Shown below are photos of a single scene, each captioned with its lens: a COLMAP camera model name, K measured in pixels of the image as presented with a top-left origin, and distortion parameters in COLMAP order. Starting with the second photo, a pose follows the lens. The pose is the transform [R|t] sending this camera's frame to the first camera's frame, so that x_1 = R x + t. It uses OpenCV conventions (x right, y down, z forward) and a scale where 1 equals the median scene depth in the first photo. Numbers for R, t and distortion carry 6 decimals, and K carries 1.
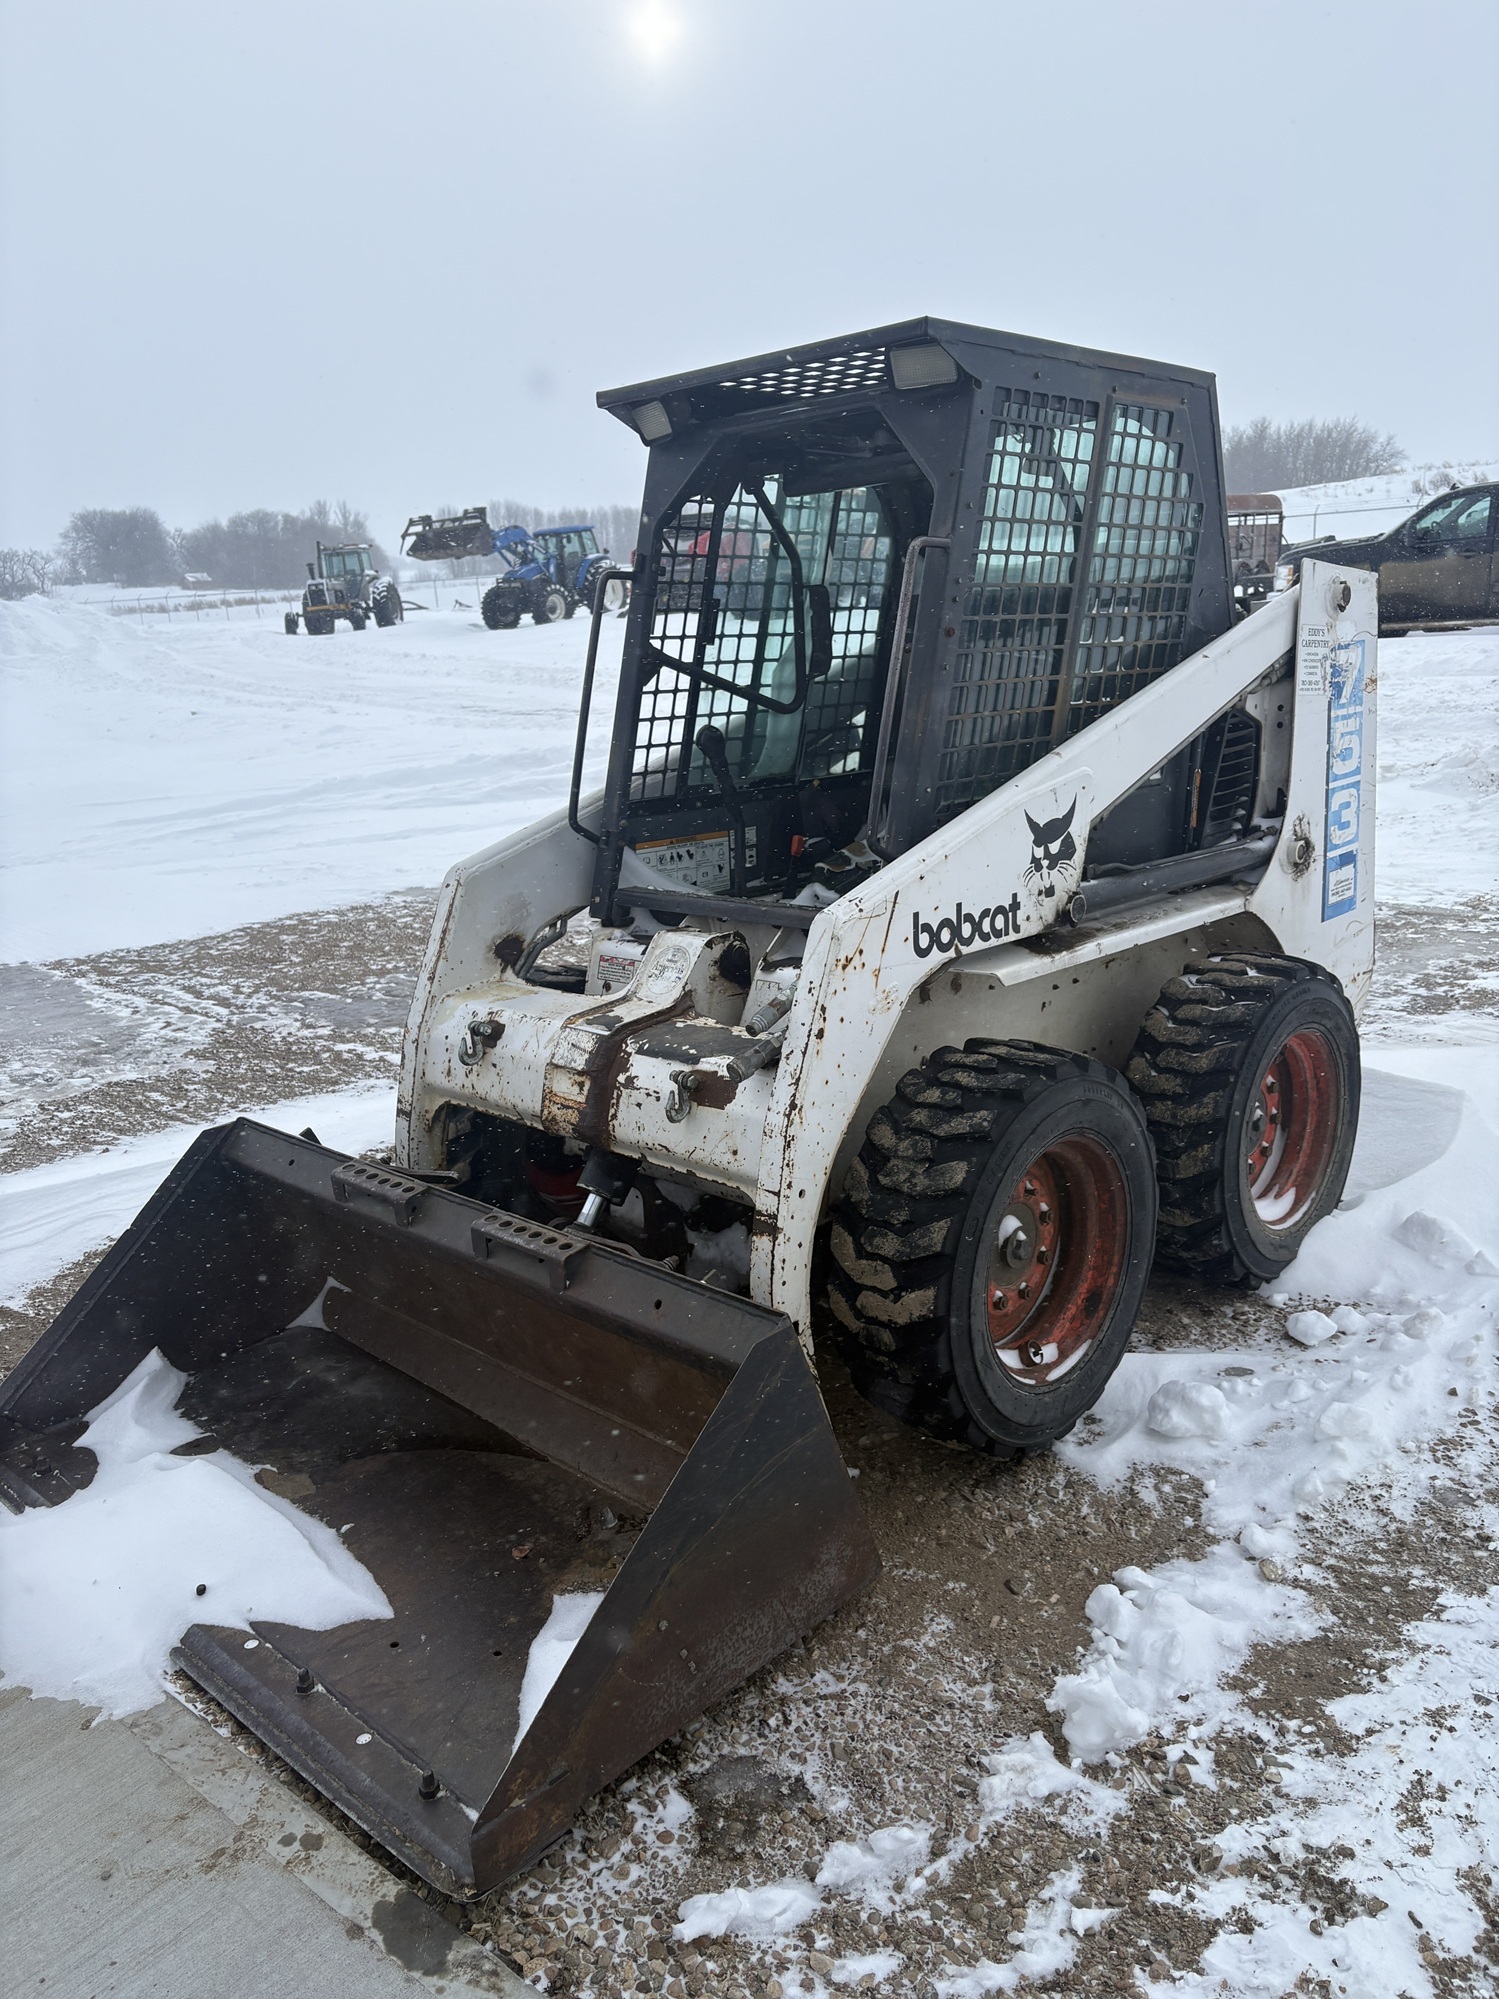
lens RADIAL K [[1492.9, 0, 745.7], [0, 1492.9, 1010.4], [0, 0, 1]] dist [0.118464, -0.142078]
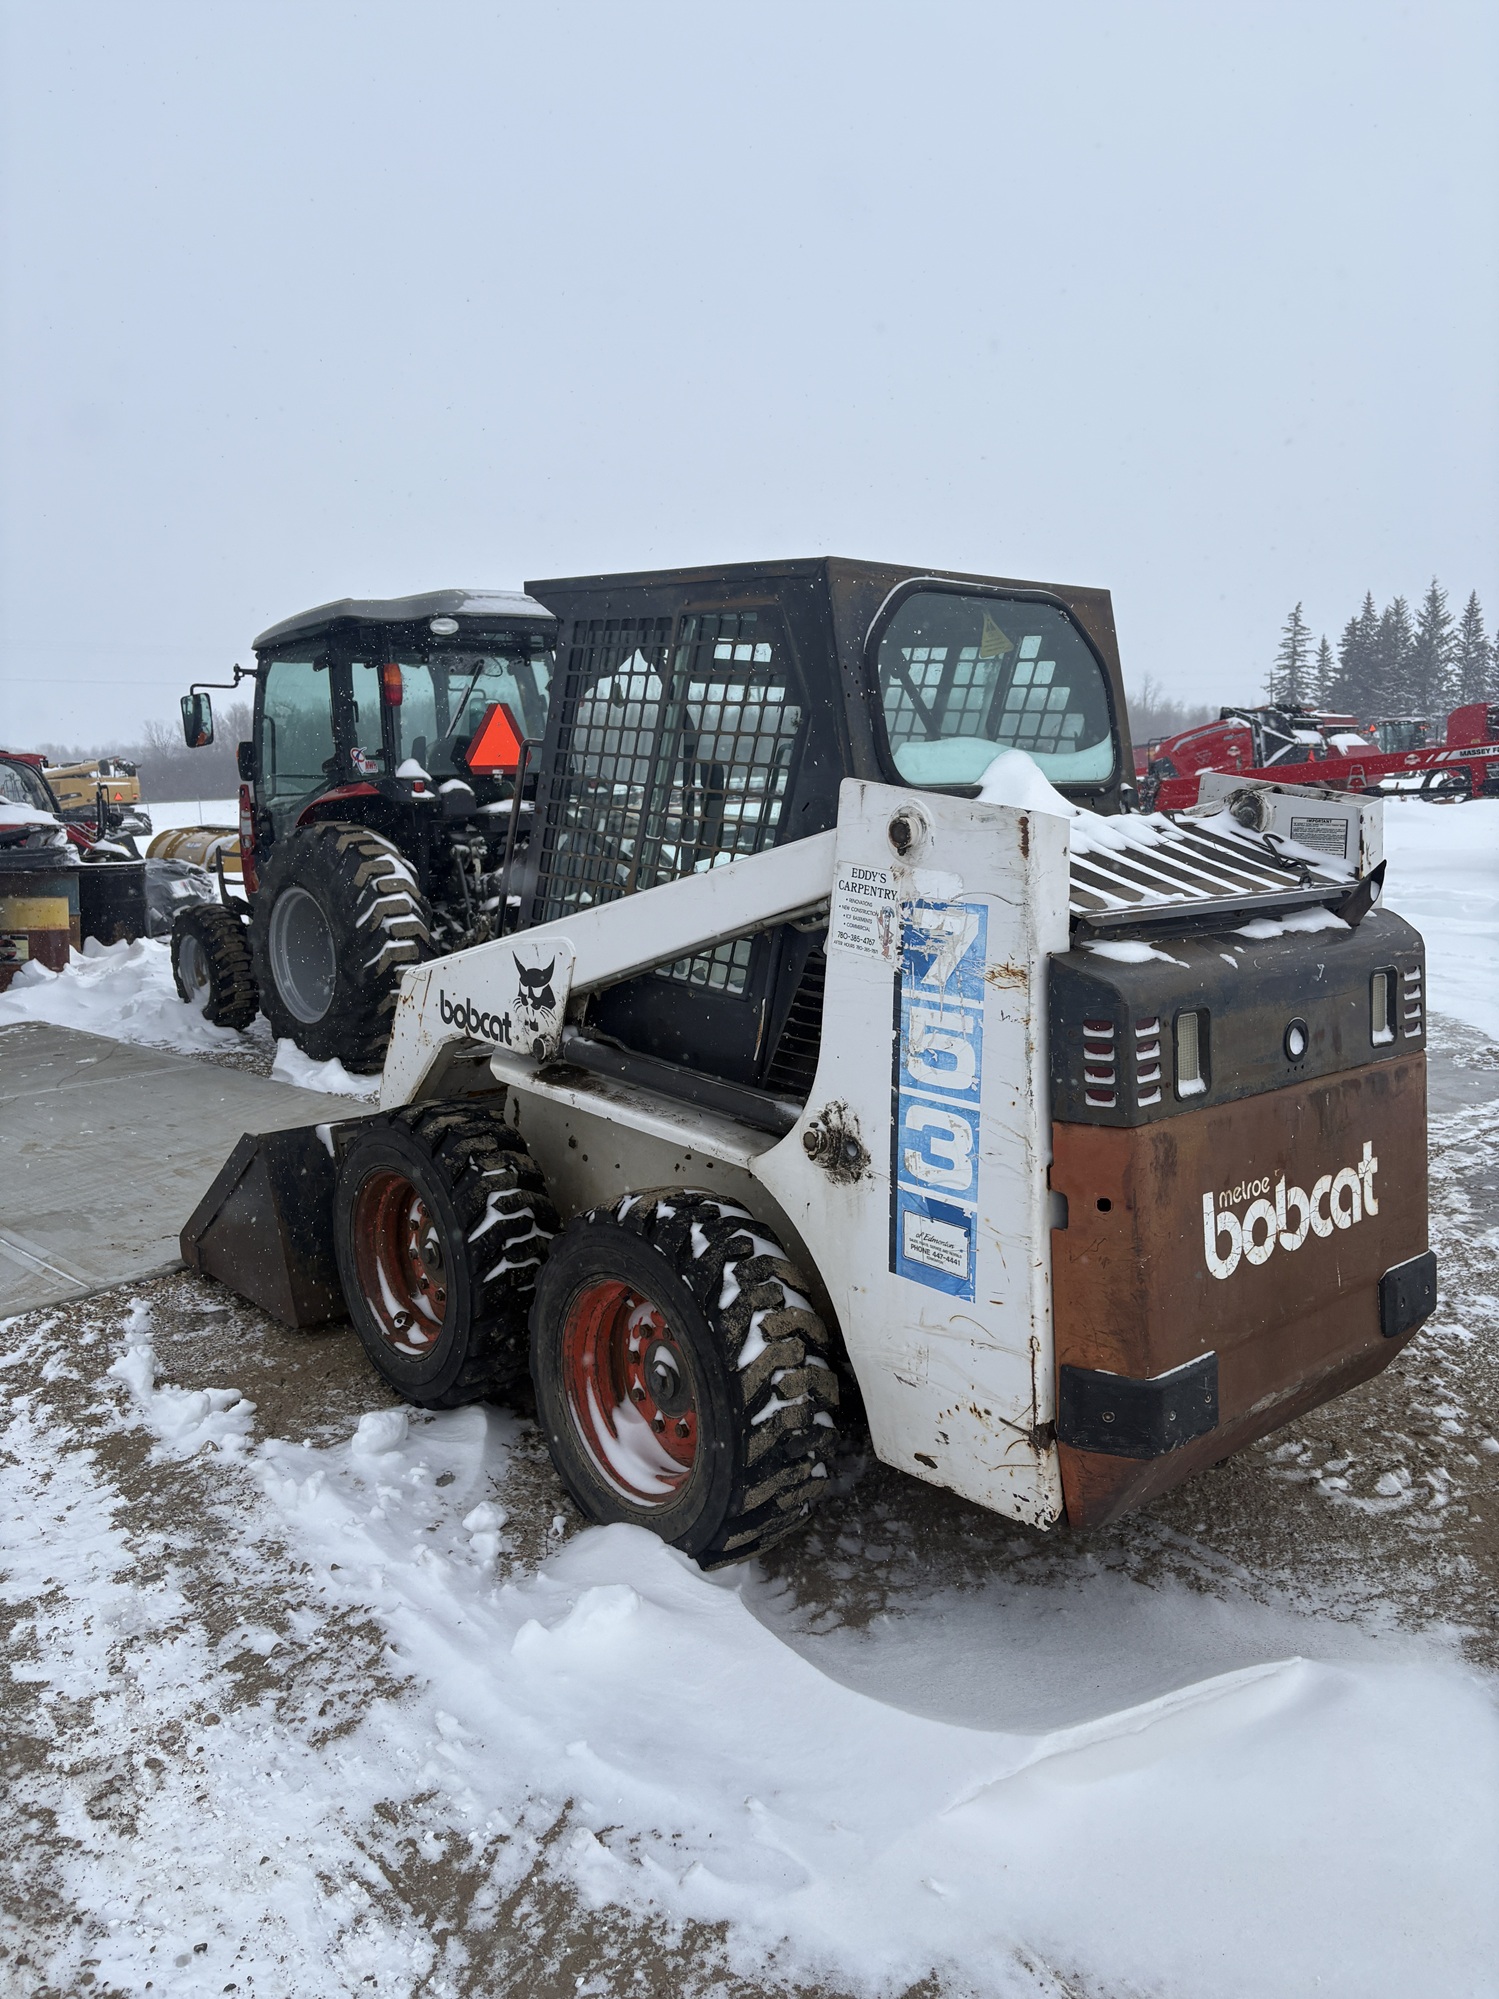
lens RADIAL K [[1474.5, 0, 721.5], [0, 1474.5, 1004.4], [0, 0, 1]] dist [0.138233, -0.158225]
pose [[-0.089448, 0.227058, -0.969765, 1.429439], [-0.247990, 0.937926, 0.242477, -0.450080], [0.964624, 0.262181, -0.027587, 1.249377]]
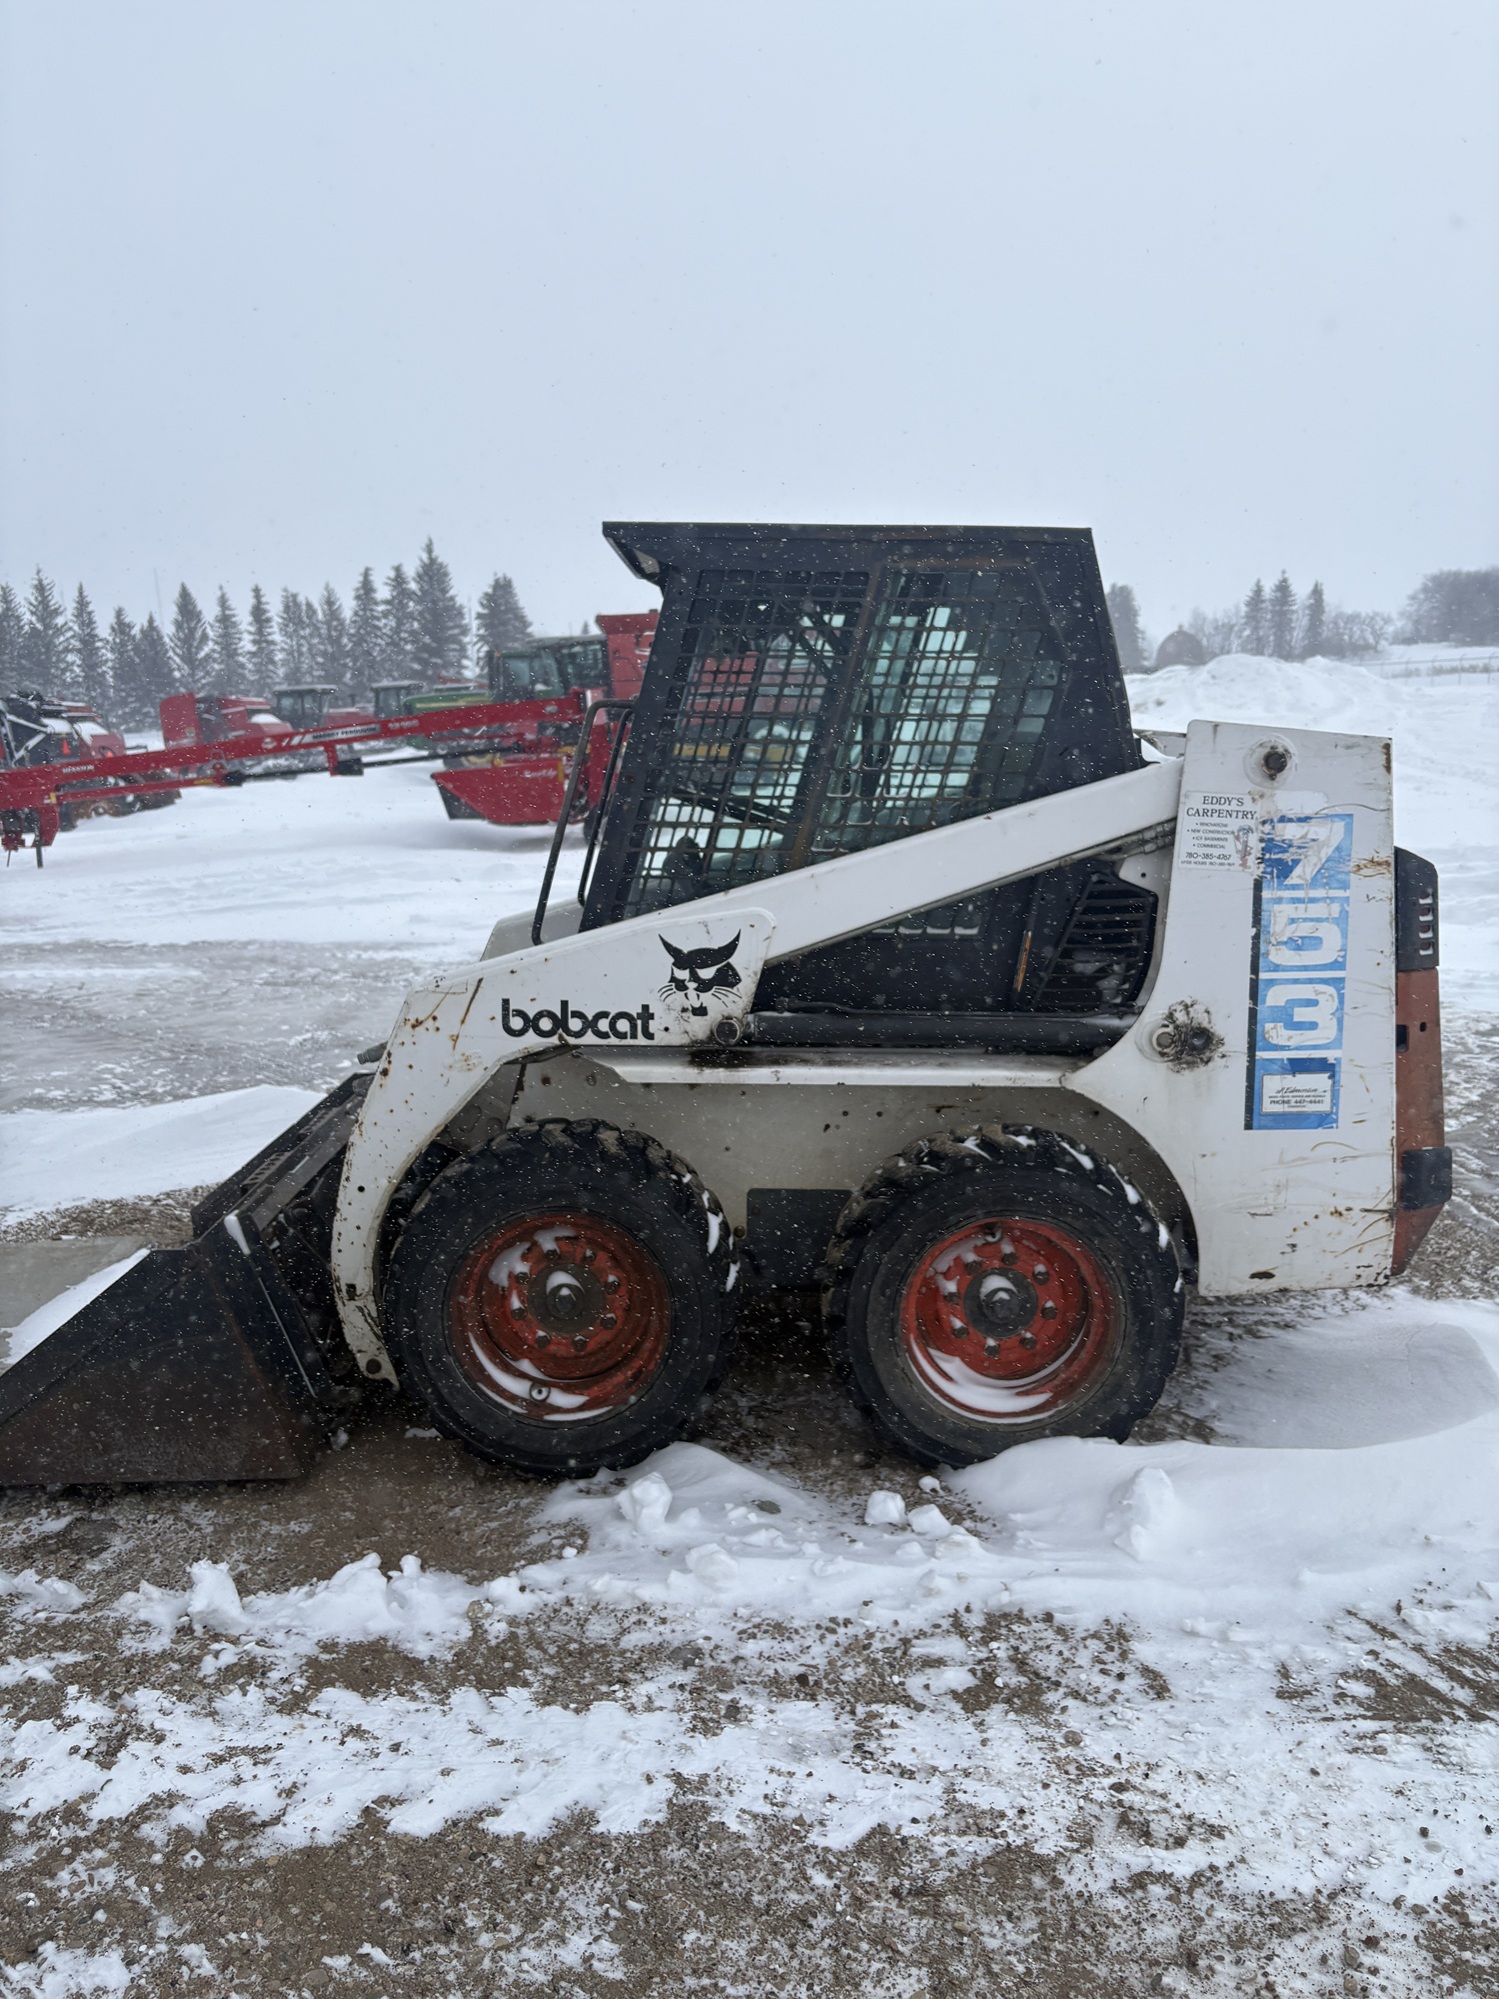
lens RADIAL K [[1492.9, 0, 745.7], [0, 1492.9, 1010.4], [0, 0, 1]] dist [0.118464, -0.142078]
pose [[0.690000, 0.179349, -0.701238, 1.067248], [-0.204505, 0.977648, 0.048816, -0.149859], [0.694318, 0.109724, 0.711254, 0.250224]]
